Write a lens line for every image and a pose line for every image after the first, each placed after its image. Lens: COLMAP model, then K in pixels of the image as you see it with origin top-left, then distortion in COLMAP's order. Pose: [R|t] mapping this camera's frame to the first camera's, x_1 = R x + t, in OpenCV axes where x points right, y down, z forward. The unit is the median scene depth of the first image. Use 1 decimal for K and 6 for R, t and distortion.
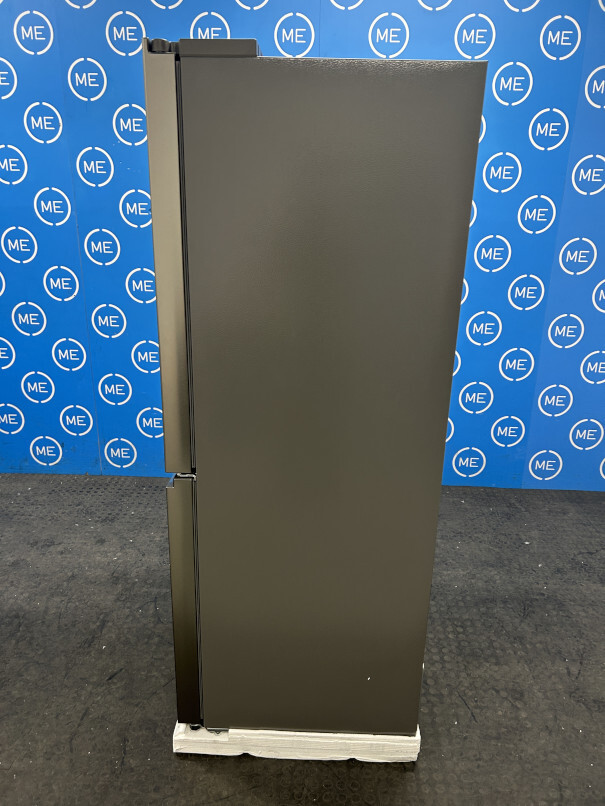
lens RADIAL K [[608.1, 0, 309.2], [0, 608.1, 395.3], [0, 0, 1]] dist [0.058007, -0.055190]
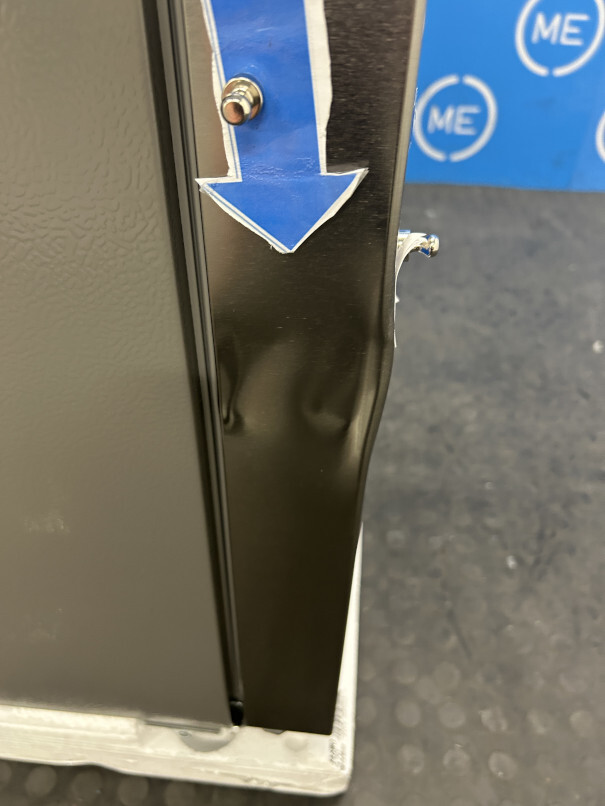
lens RADIAL K [[625.3, 0, 302.5], [0, 625.3, 403.0], [0, 0, 1]] dist [-0.002456, -0.001830]
pose [[0.999419, 0.020756, -0.027052, 0.208128], [-0.009156, 0.927602, 0.373457, 0.153974], [0.032845, -0.372993, 0.927253, 0.635515]]
